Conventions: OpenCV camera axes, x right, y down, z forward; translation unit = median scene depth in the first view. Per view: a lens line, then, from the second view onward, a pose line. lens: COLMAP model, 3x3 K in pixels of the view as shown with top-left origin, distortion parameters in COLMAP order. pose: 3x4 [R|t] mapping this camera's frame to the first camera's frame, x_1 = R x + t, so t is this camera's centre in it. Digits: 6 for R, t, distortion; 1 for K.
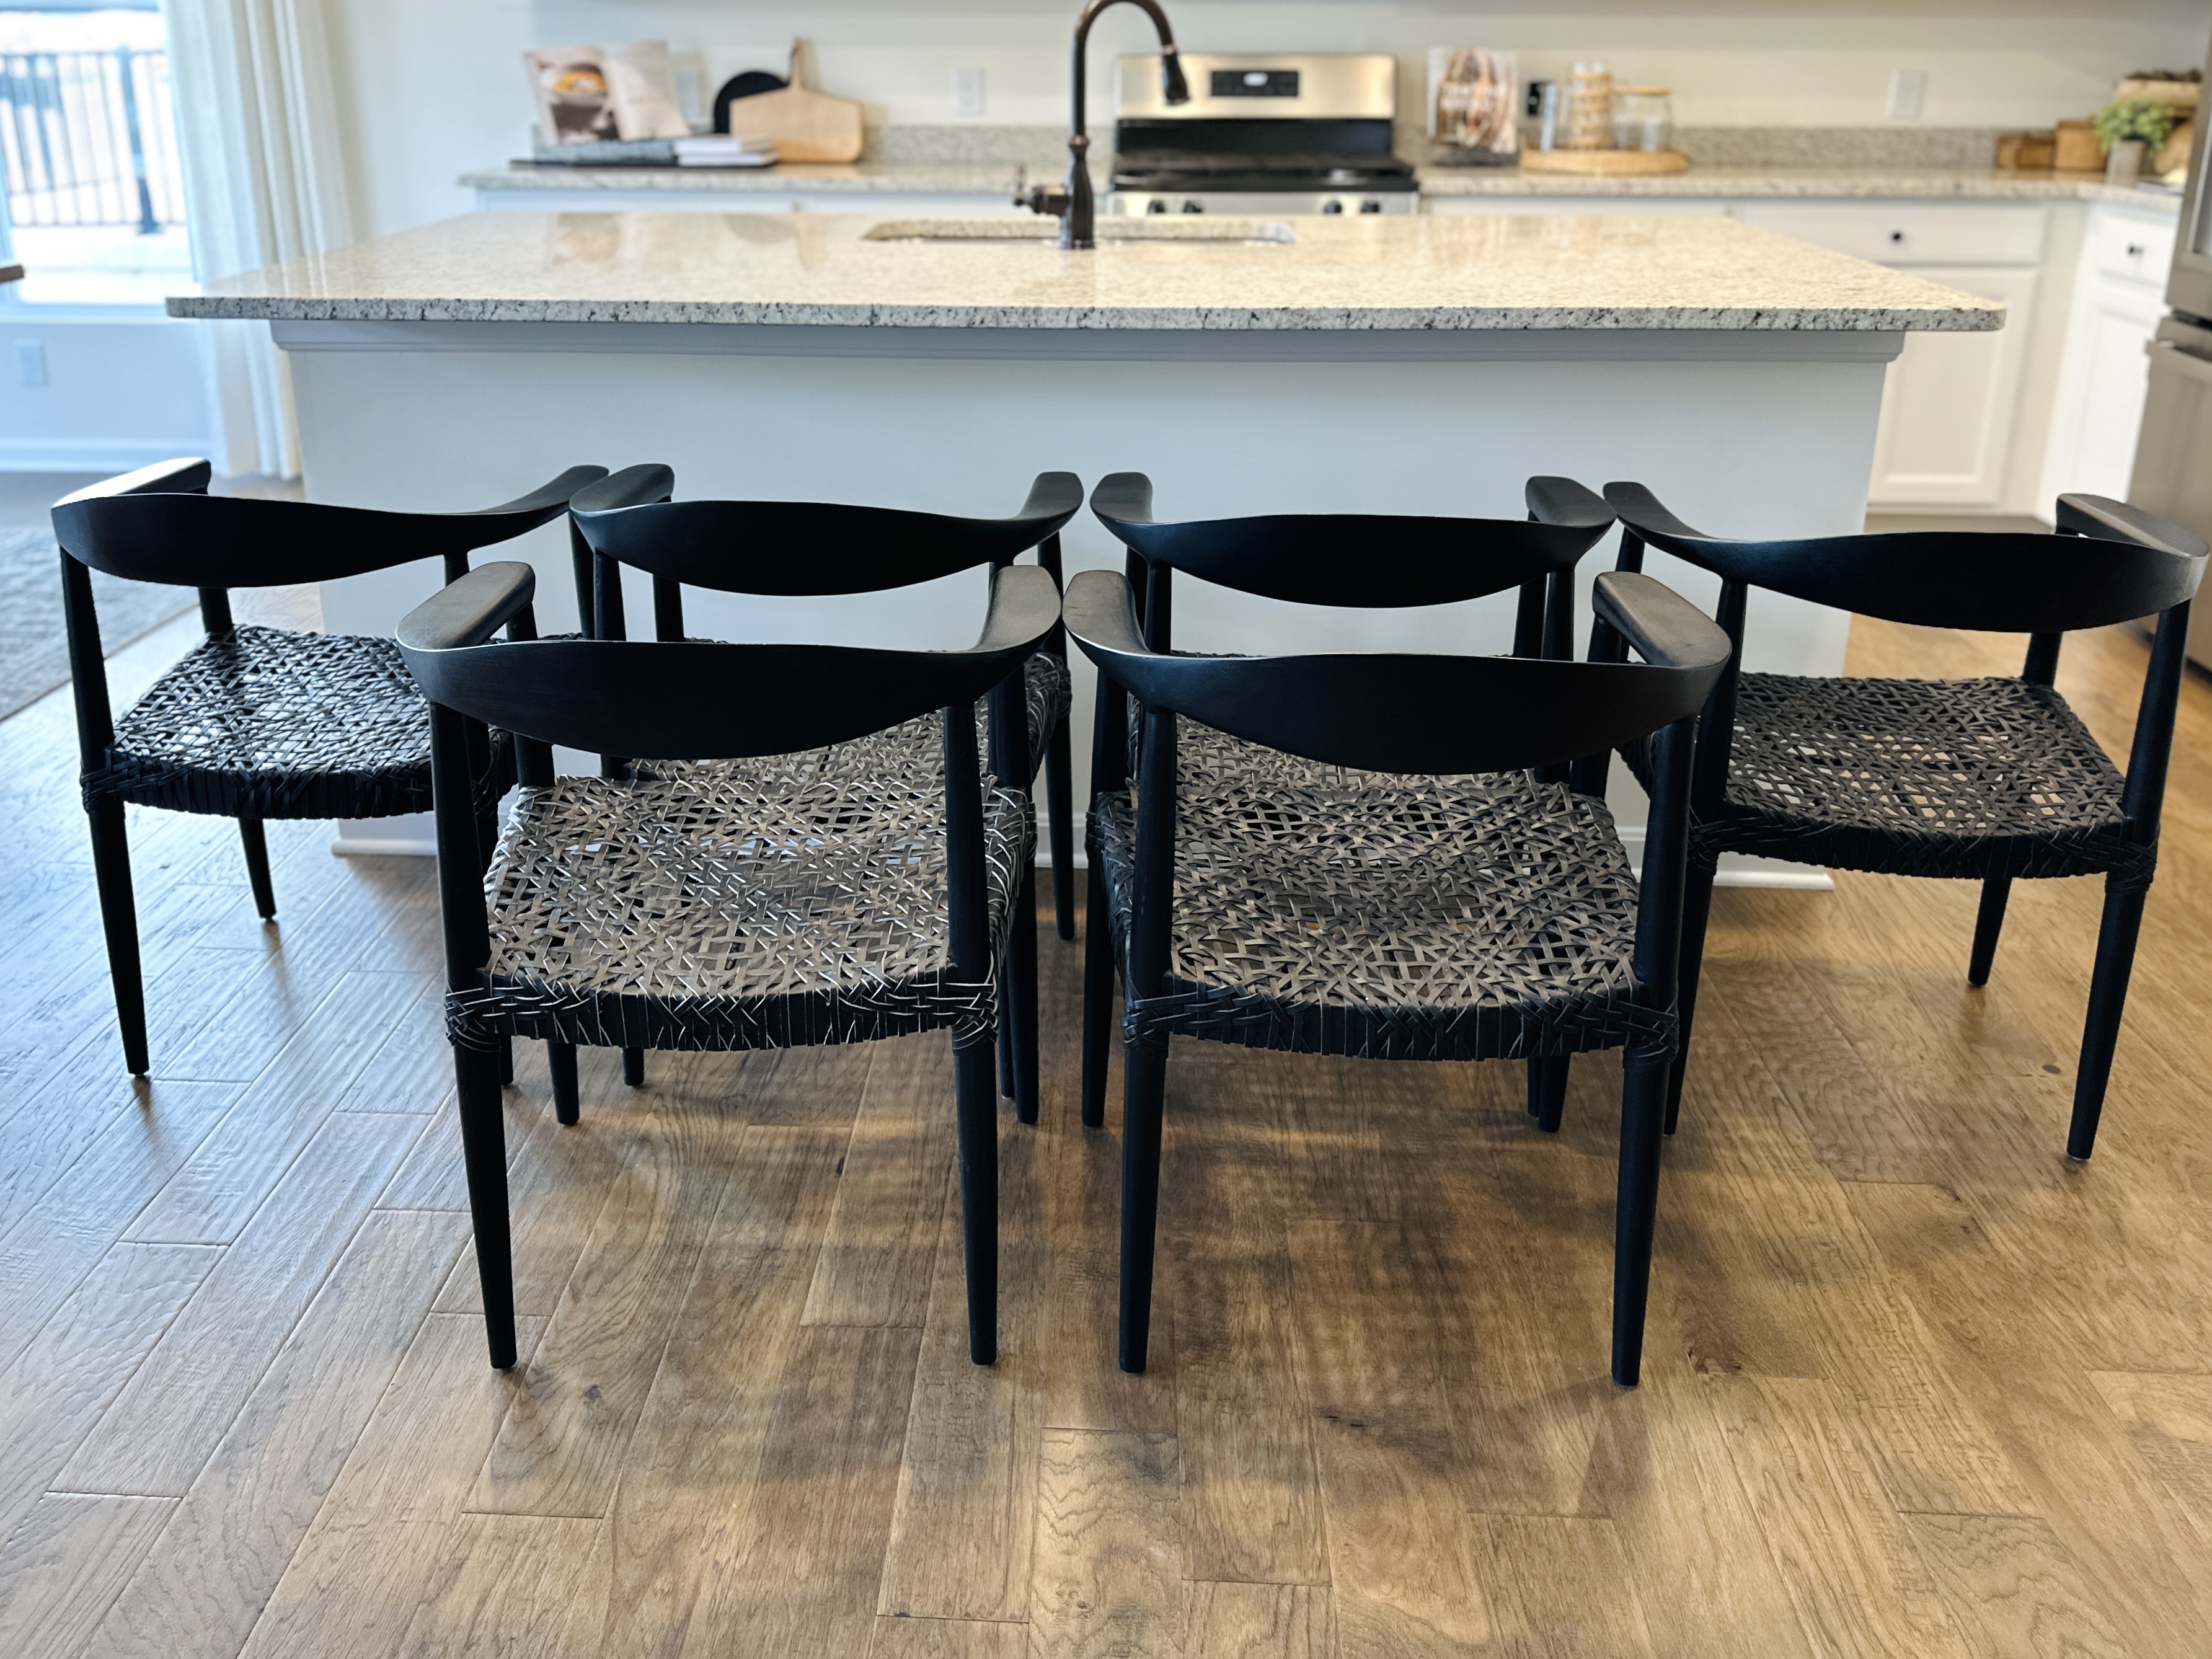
lens RADIAL K [[1843.3, 0, 1057.5], [0, 1843.3, 646.0], [0, 0, 1]] dist [-0.044308, 0.035437]
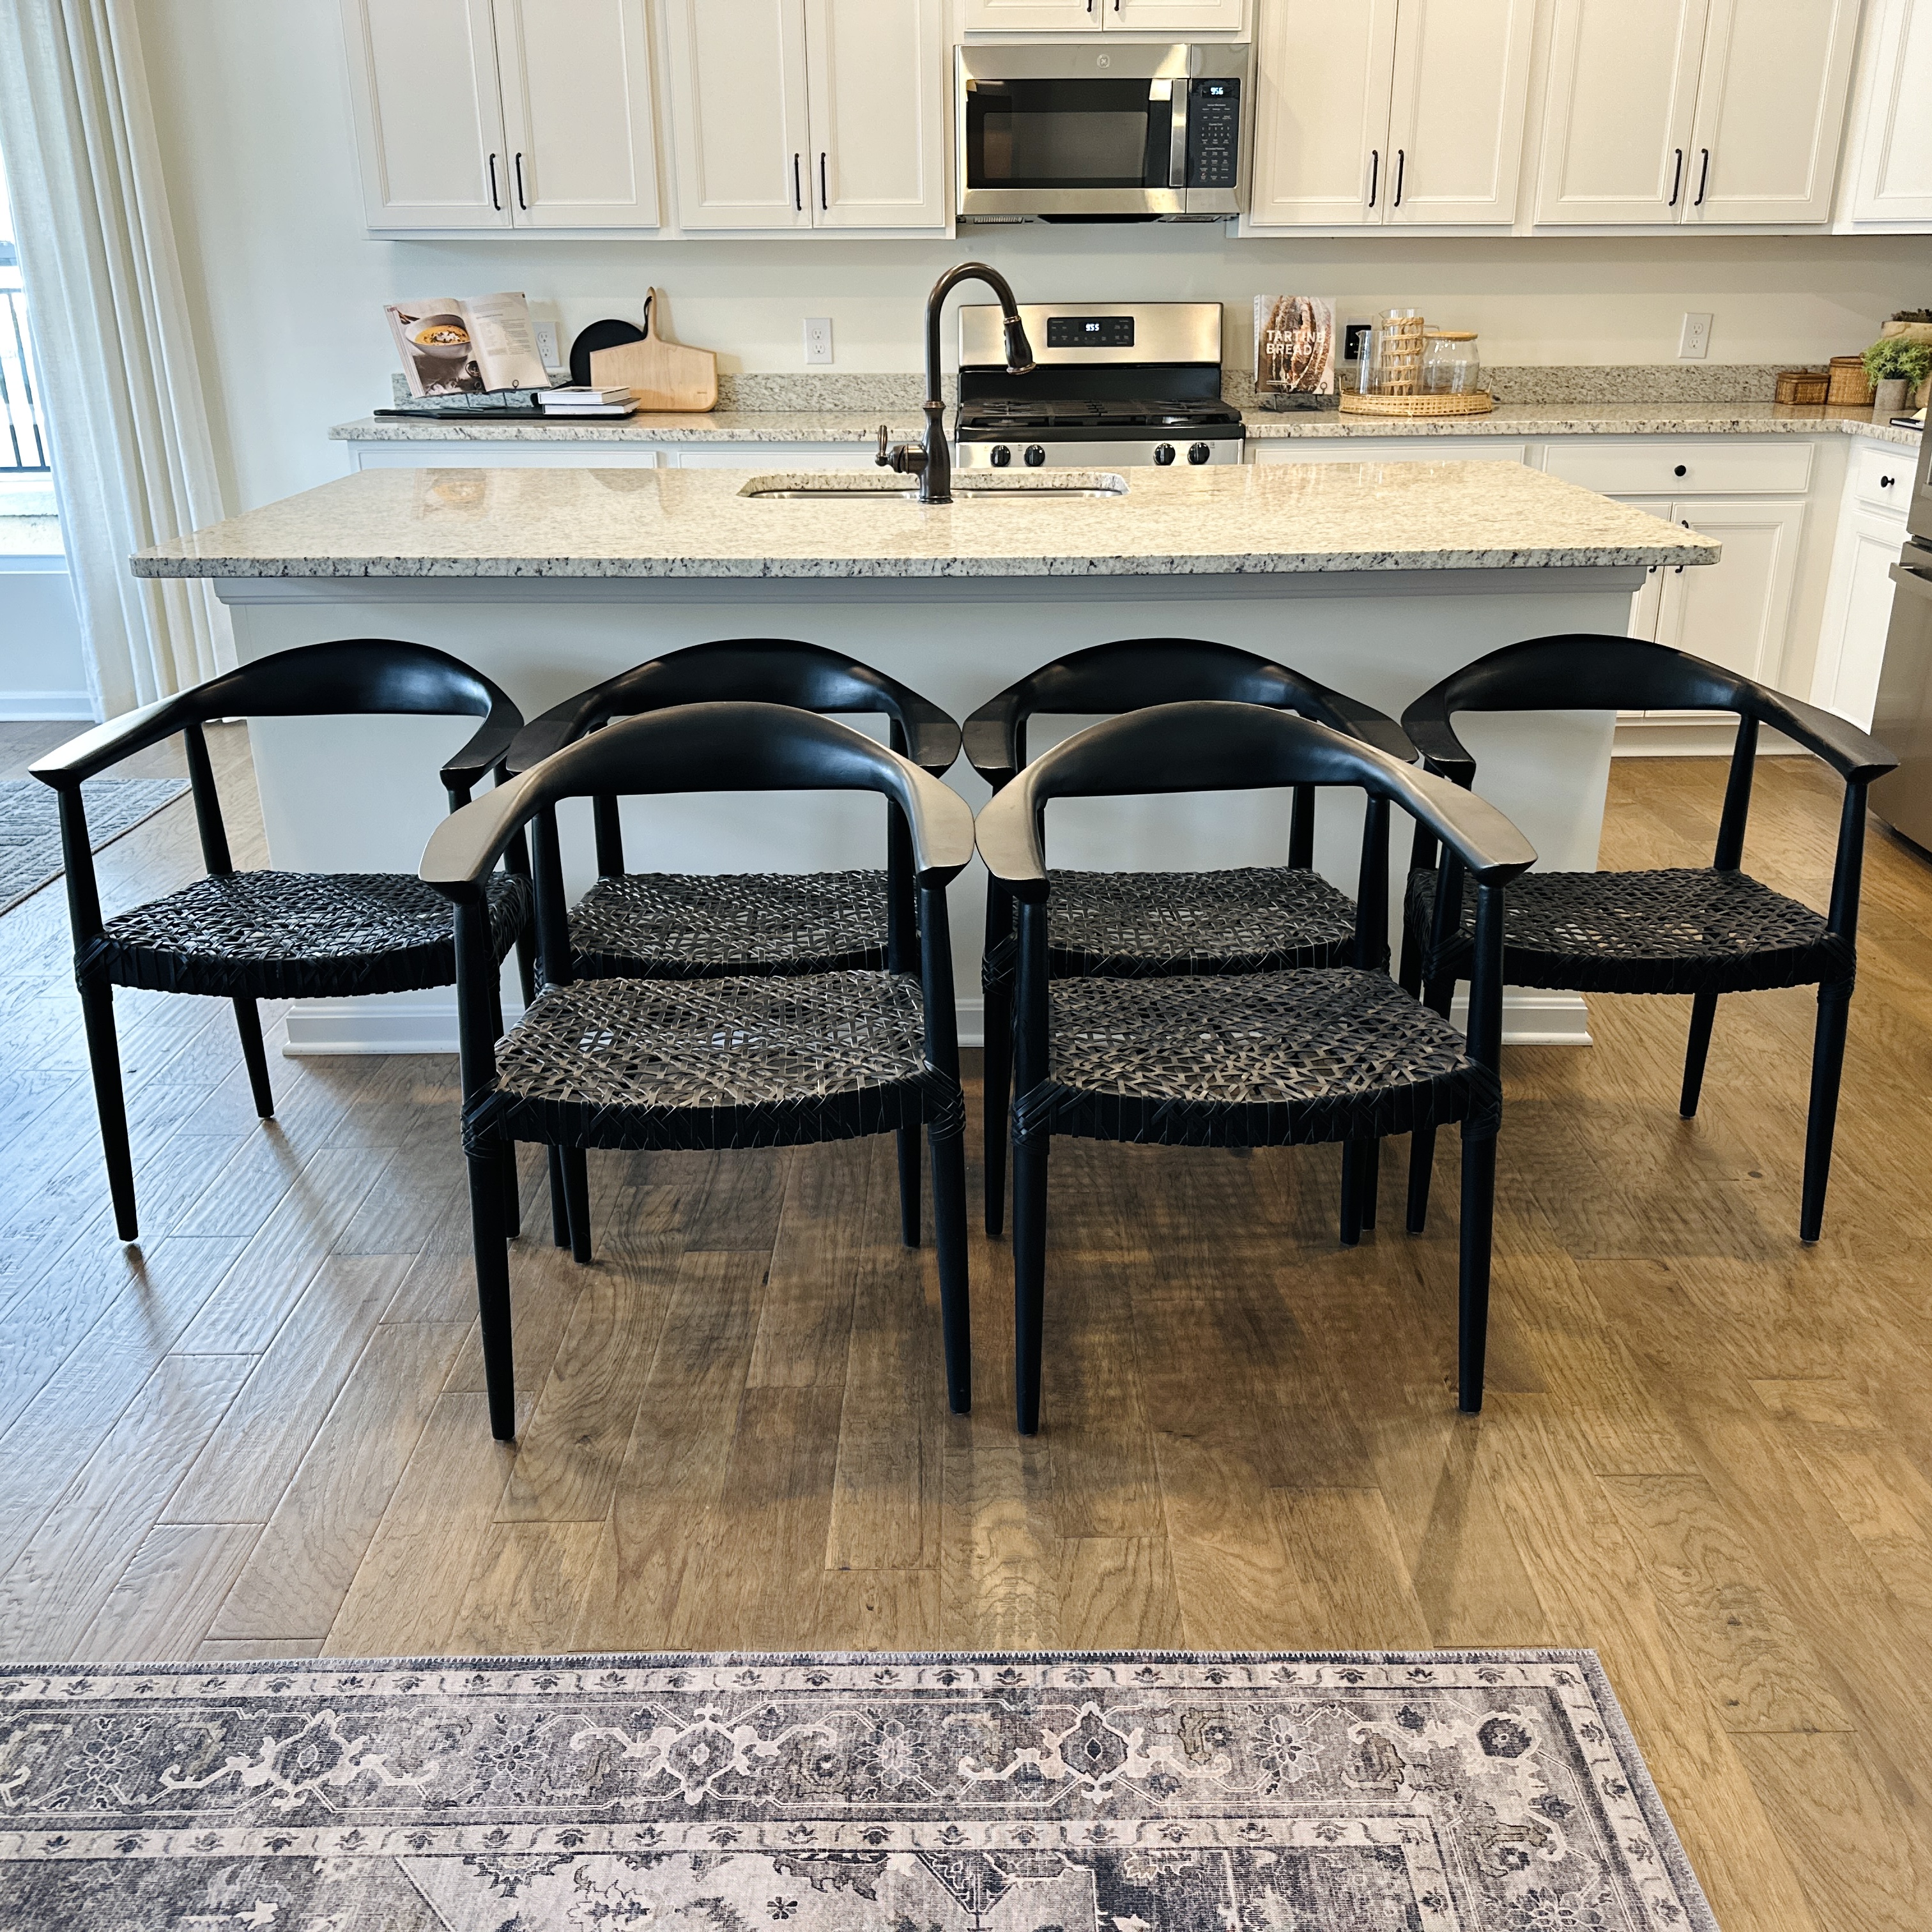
lens RADIAL K [[1771.9, 0, 968.8], [0, 1771.9, 972.2], [0, 0, 1]] dist [0.002033, 0.000000]
pose [[0.999223, -0.023687, 0.031515, -0.013523], [0.021922, 0.998233, 0.055227, 0.016708], [-0.032767, -0.054493, 0.997976, -0.138562]]
